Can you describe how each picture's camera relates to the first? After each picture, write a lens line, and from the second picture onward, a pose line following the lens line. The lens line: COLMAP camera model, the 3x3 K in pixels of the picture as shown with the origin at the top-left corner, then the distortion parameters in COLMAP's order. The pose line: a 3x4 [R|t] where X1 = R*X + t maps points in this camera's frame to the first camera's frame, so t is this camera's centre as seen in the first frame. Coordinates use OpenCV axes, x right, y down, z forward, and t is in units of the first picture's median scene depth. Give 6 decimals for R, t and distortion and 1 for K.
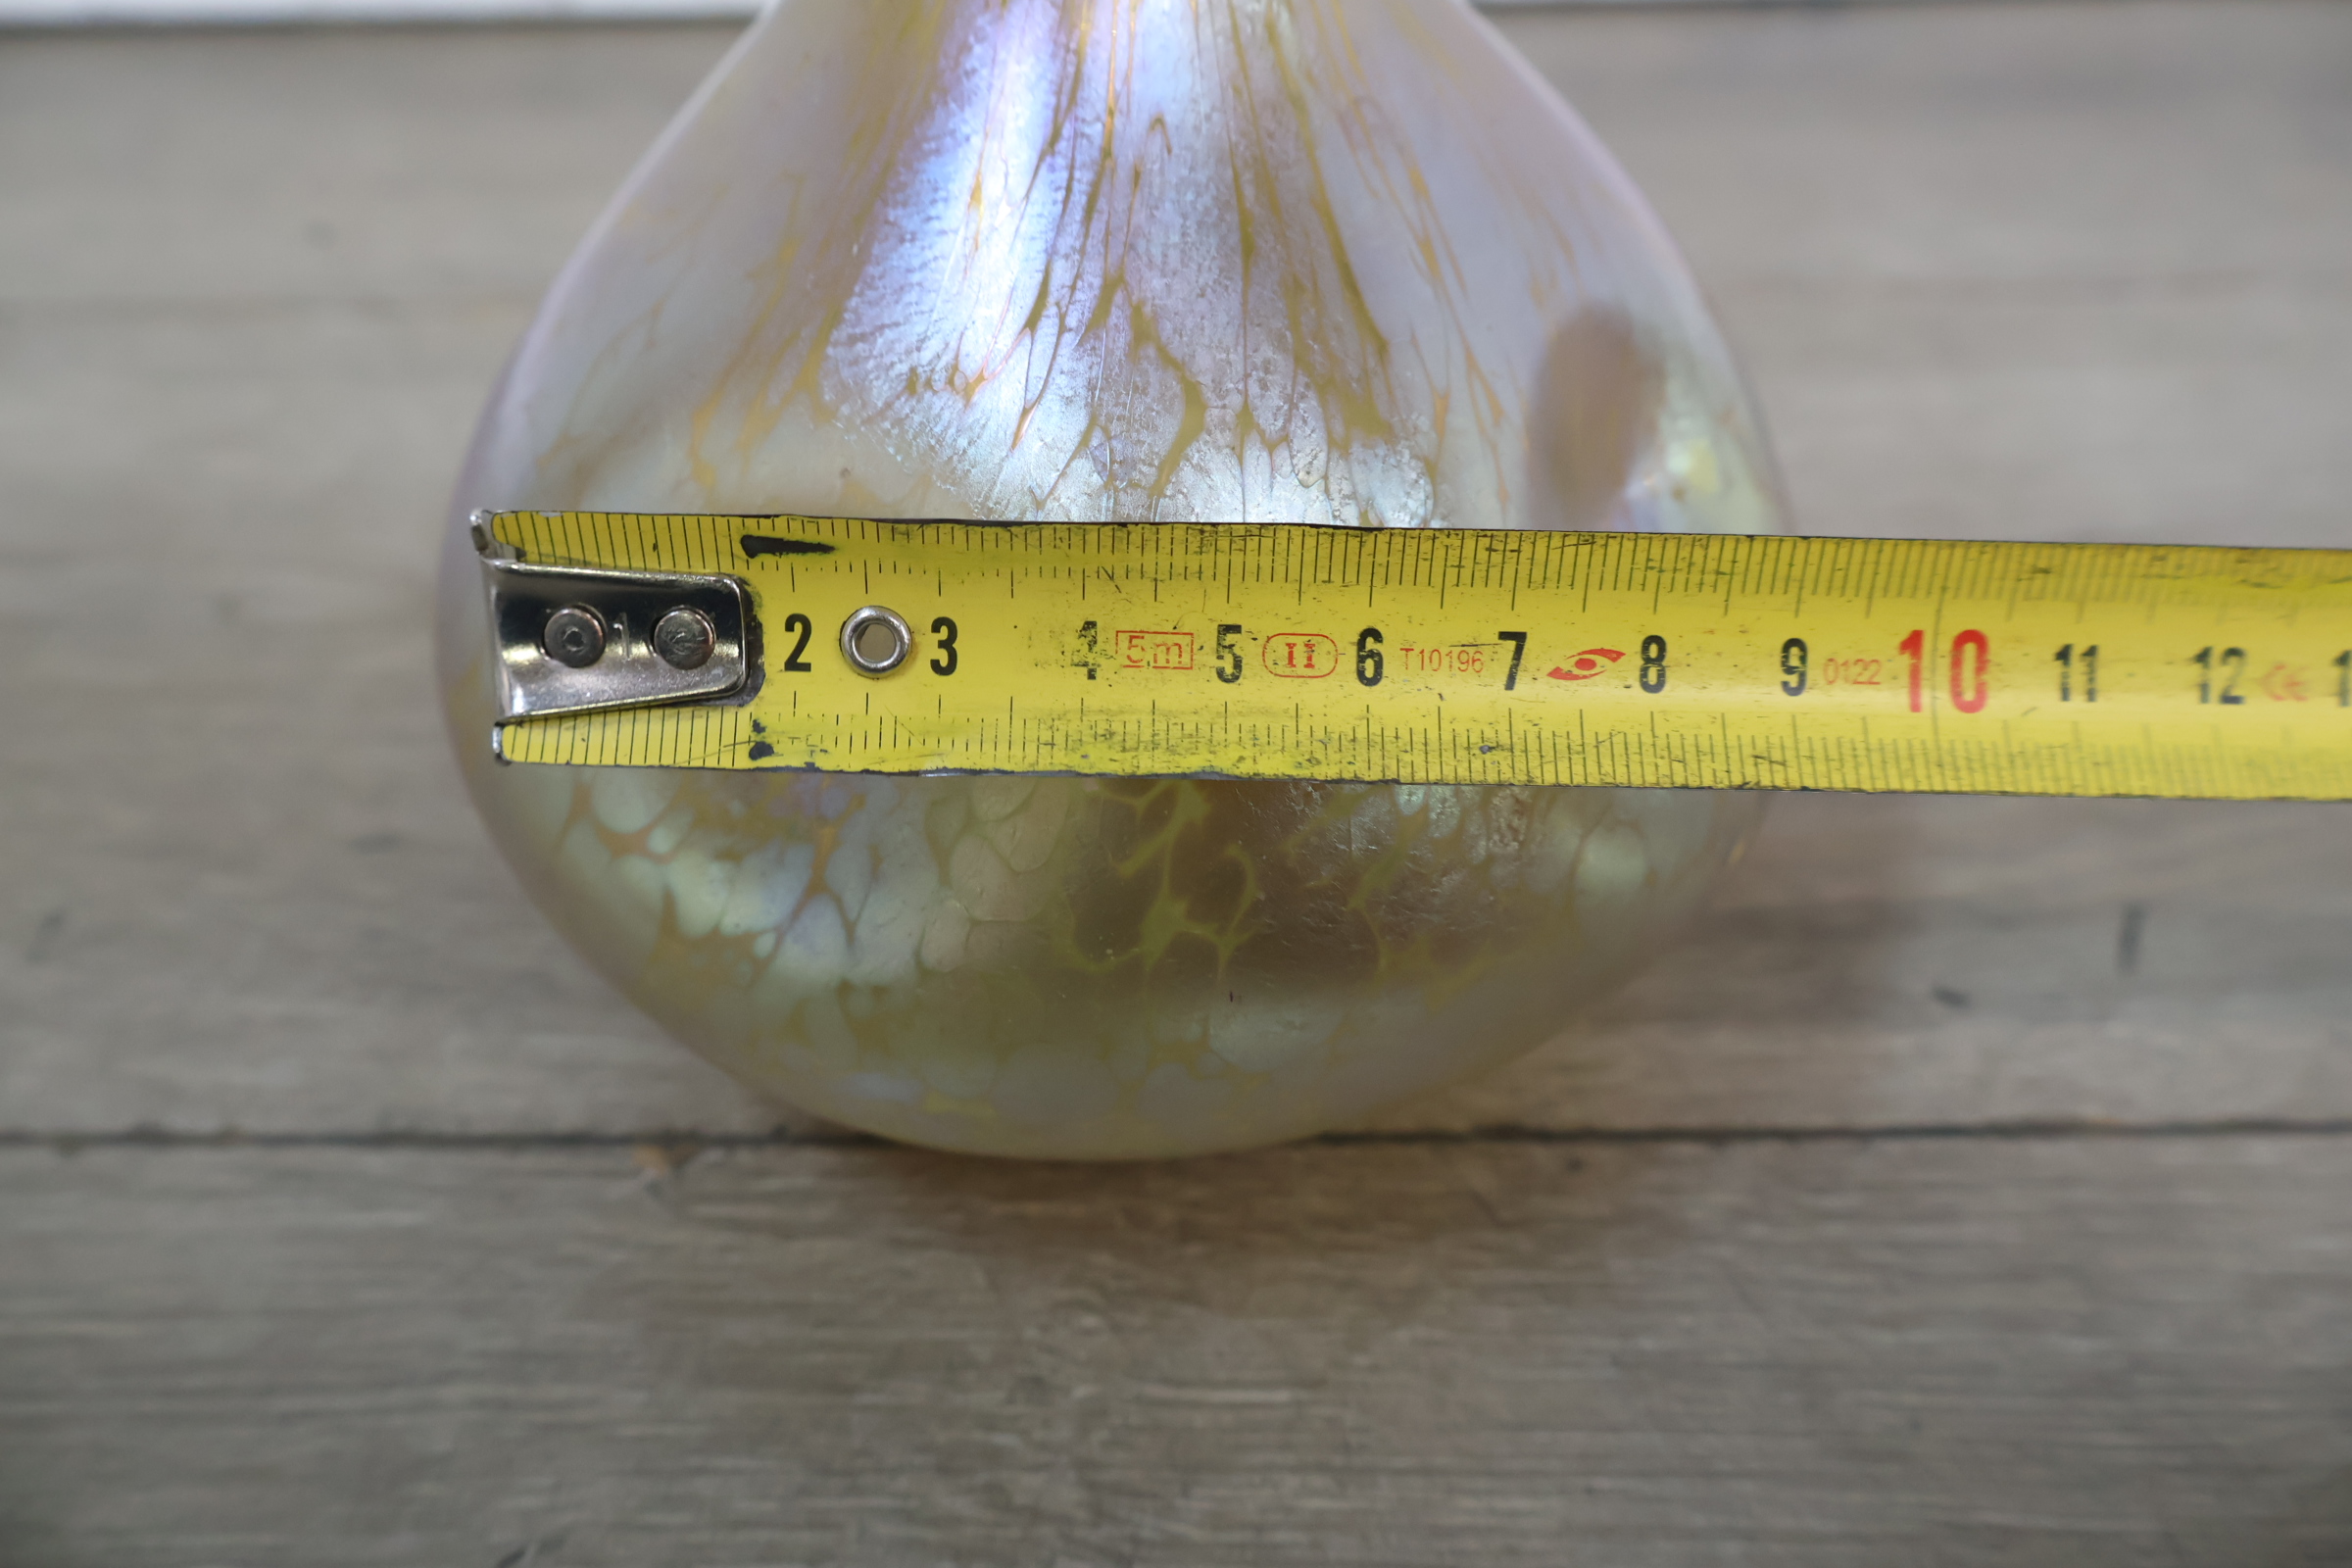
lens RADIAL K [[1981.7, 0, 1176.4], [0, 1981.7, 781.9], [0, 0, 1]] dist [-0.001296, 0.007988]
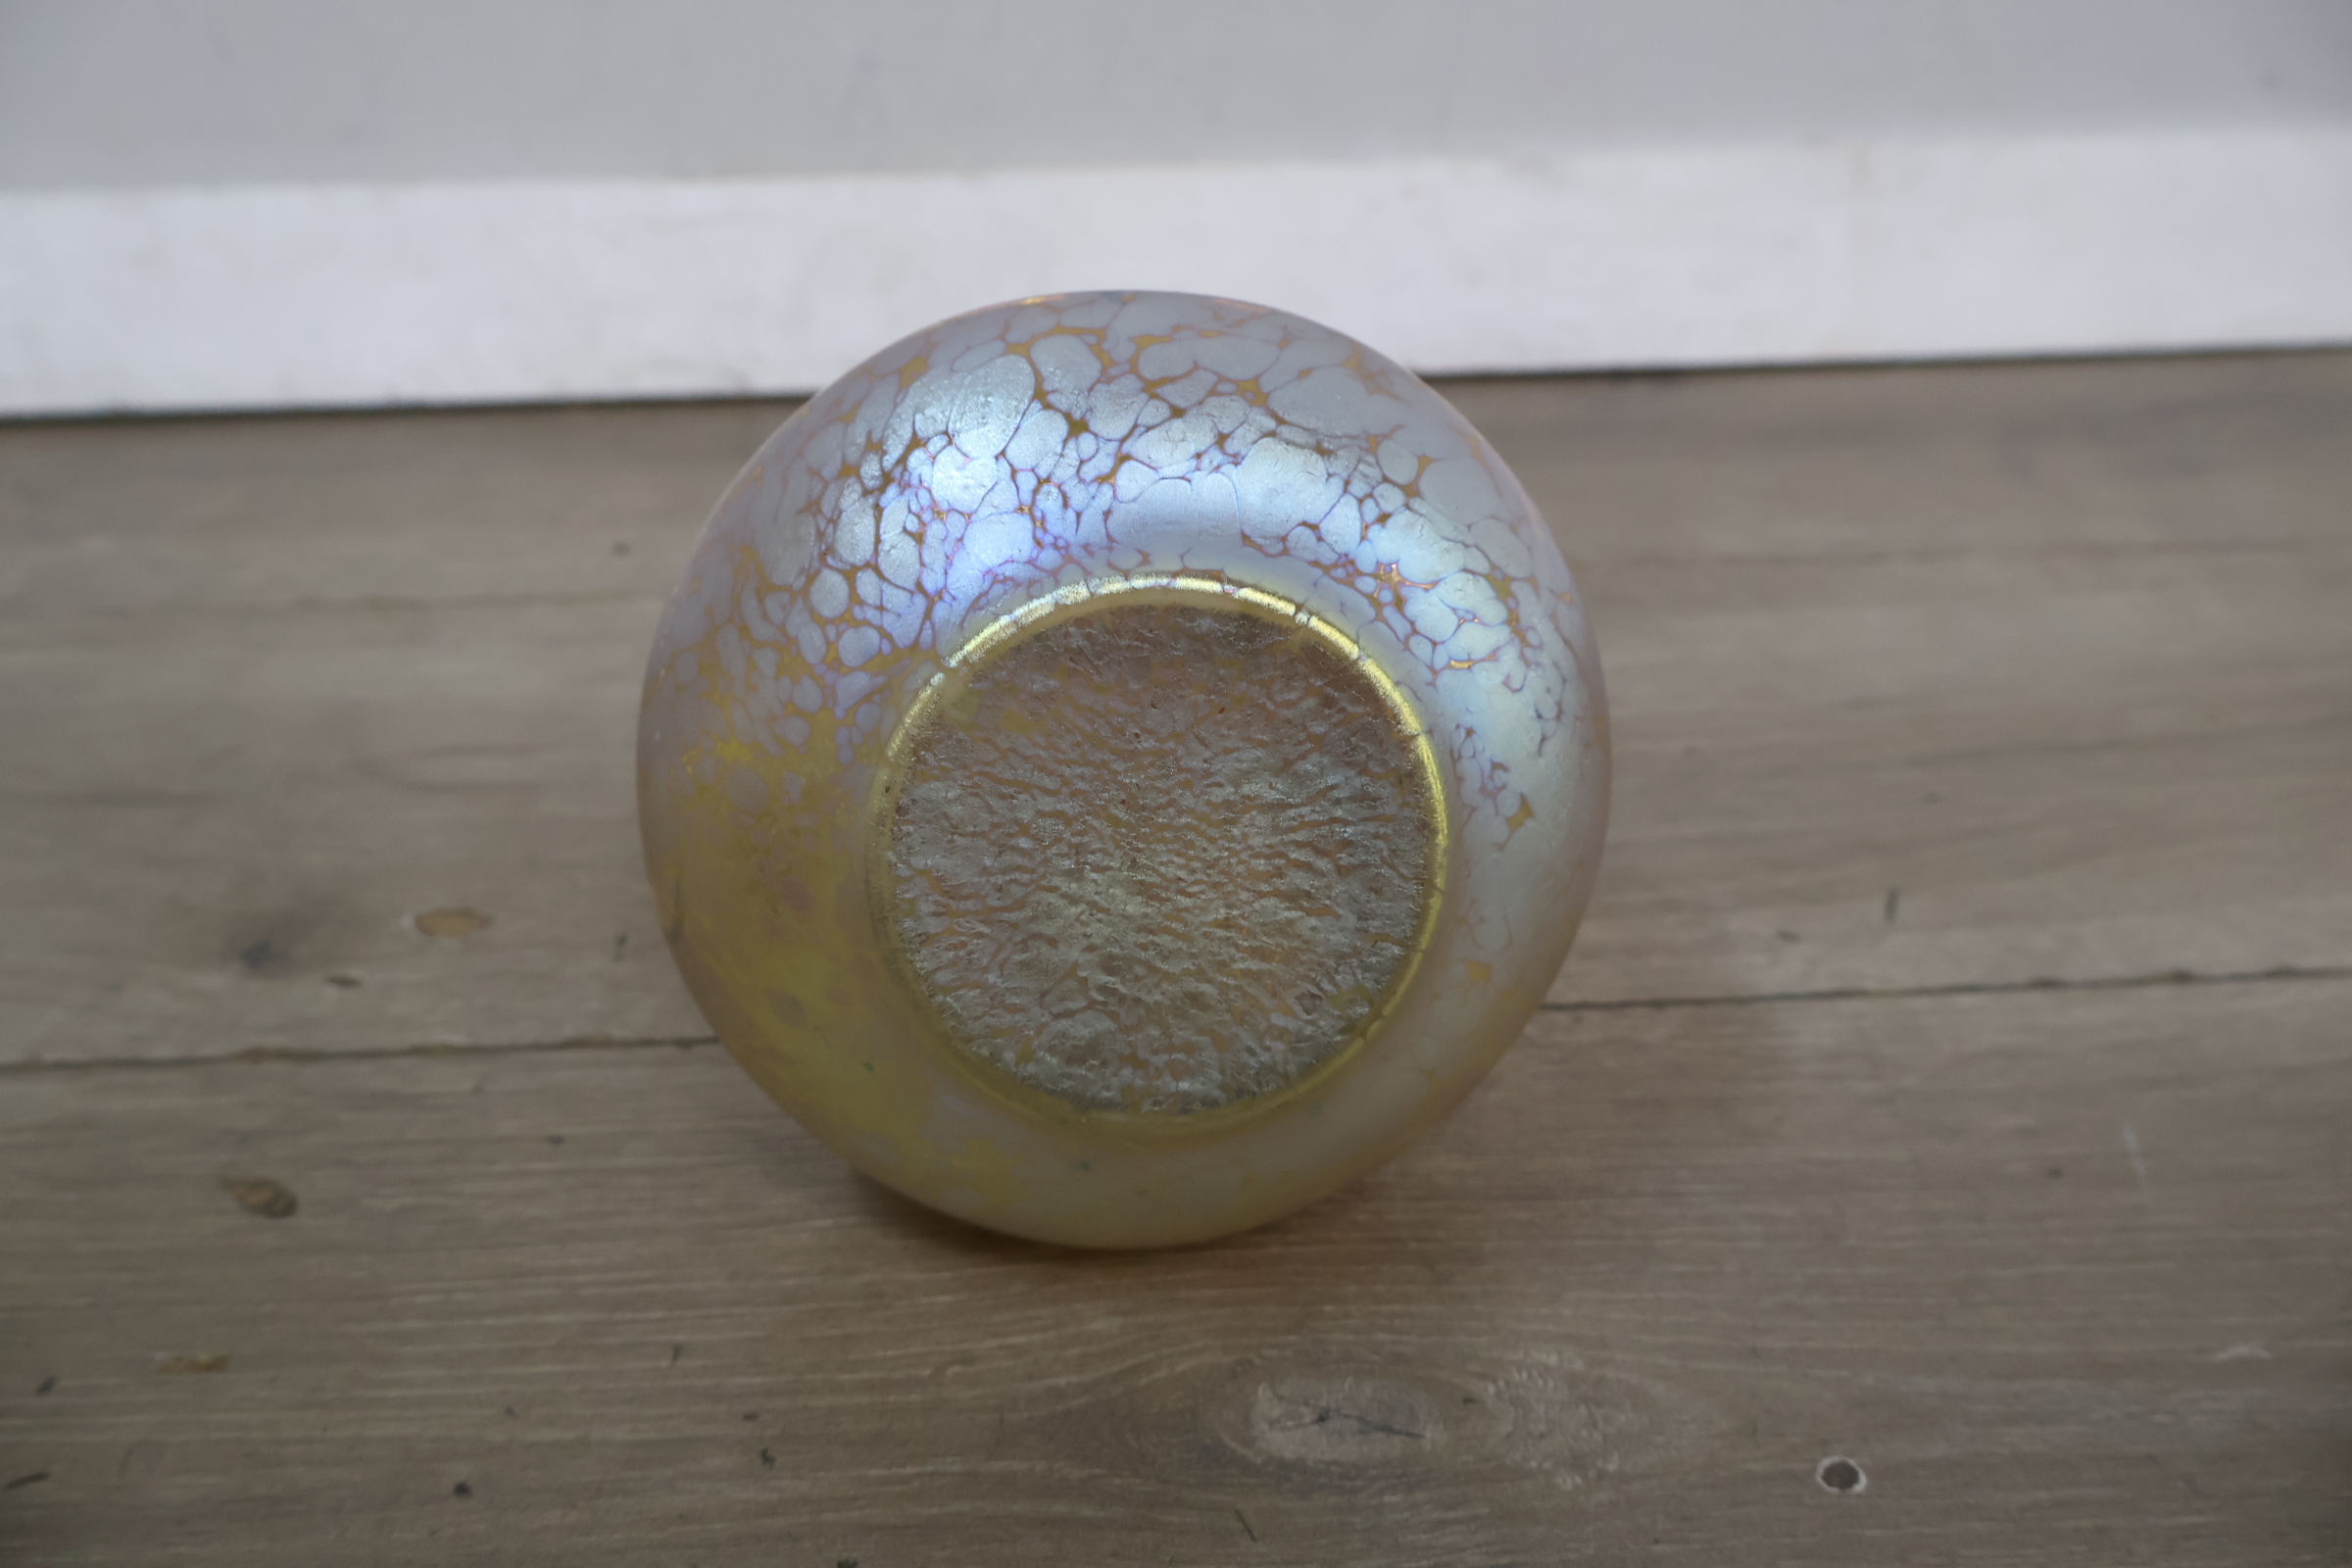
lens RADIAL K [[1981.7, 0, 1172.9], [0, 1981.7, 796.7], [0, 0, 1]] dist [-0.001296, 0.007988]
pose [[0.998168, -0.026398, 0.054449, -0.252349], [0.035160, 0.985357, -0.166840, 0.292868], [-0.049247, 0.168448, 0.984480, -0.751162]]
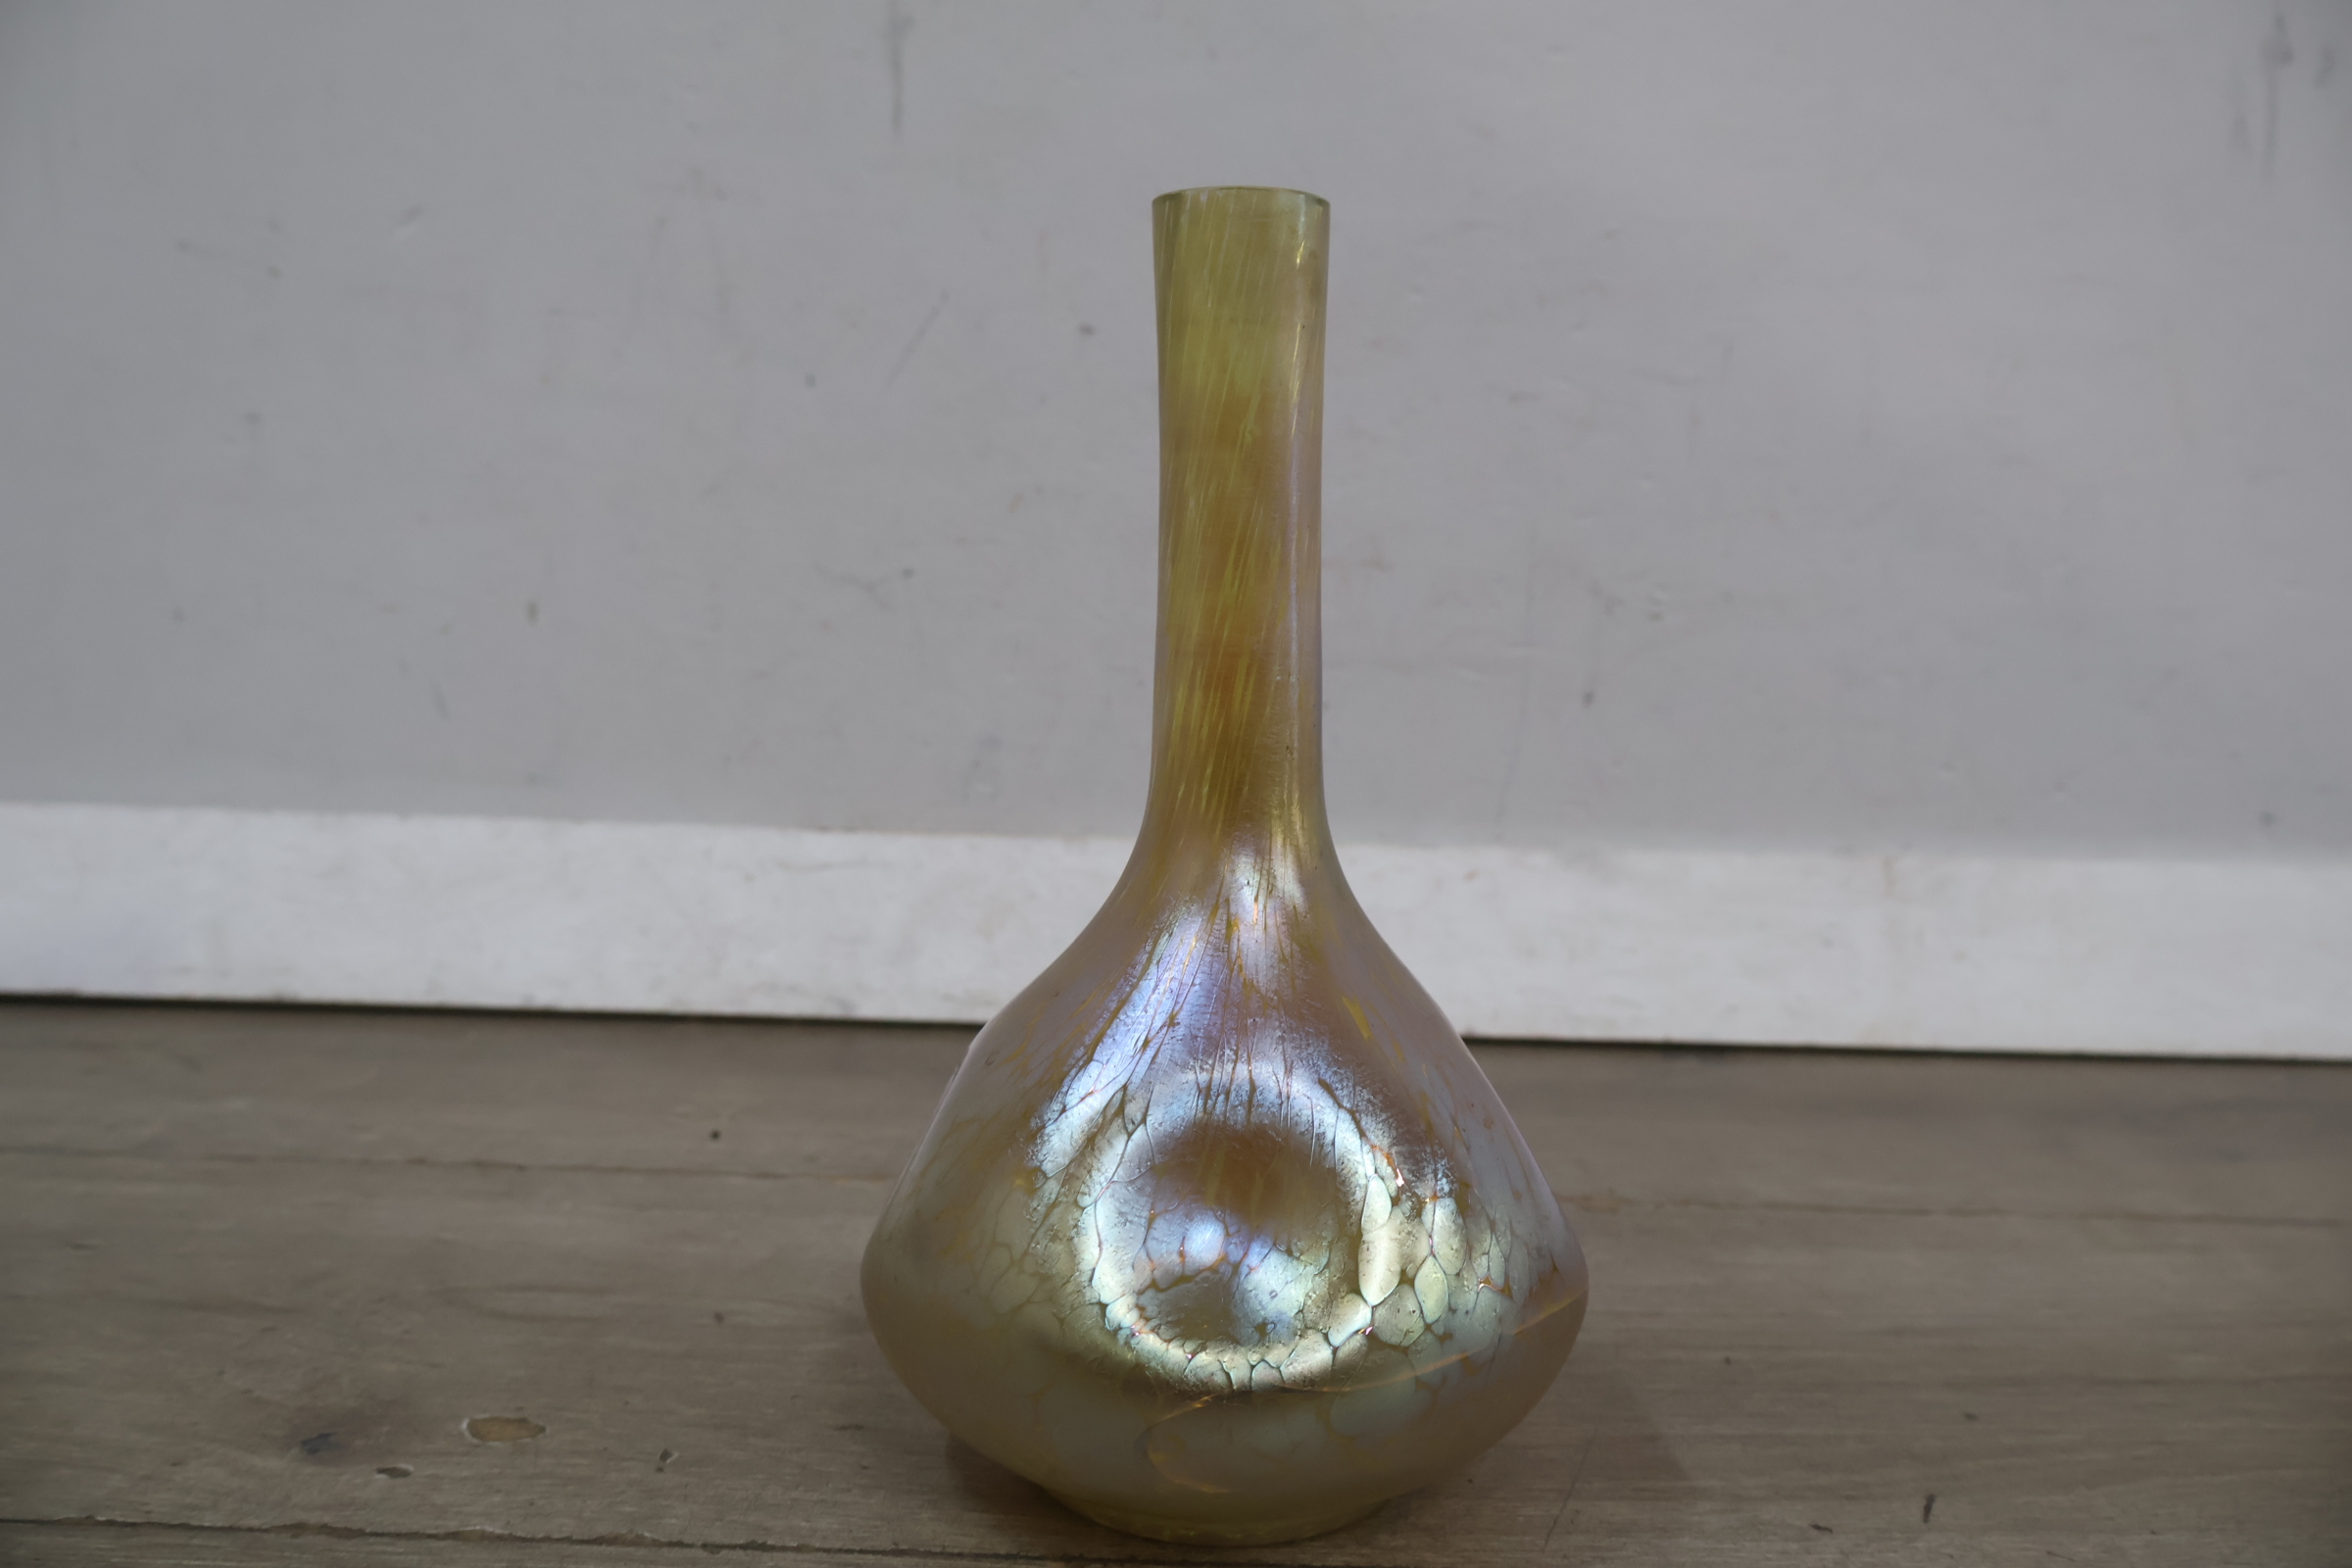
lens RADIAL K [[1981.7, 0, 1168.2], [0, 1981.7, 784.0], [0, 0, 1]] dist [-0.001296, 0.007988]
pose [[0.999045, 0.043556, 0.003423, -0.221314], [-0.035428, 0.853483, -0.519916, 0.531816], [-0.025567, 0.519298, 0.854211, -0.850651]]
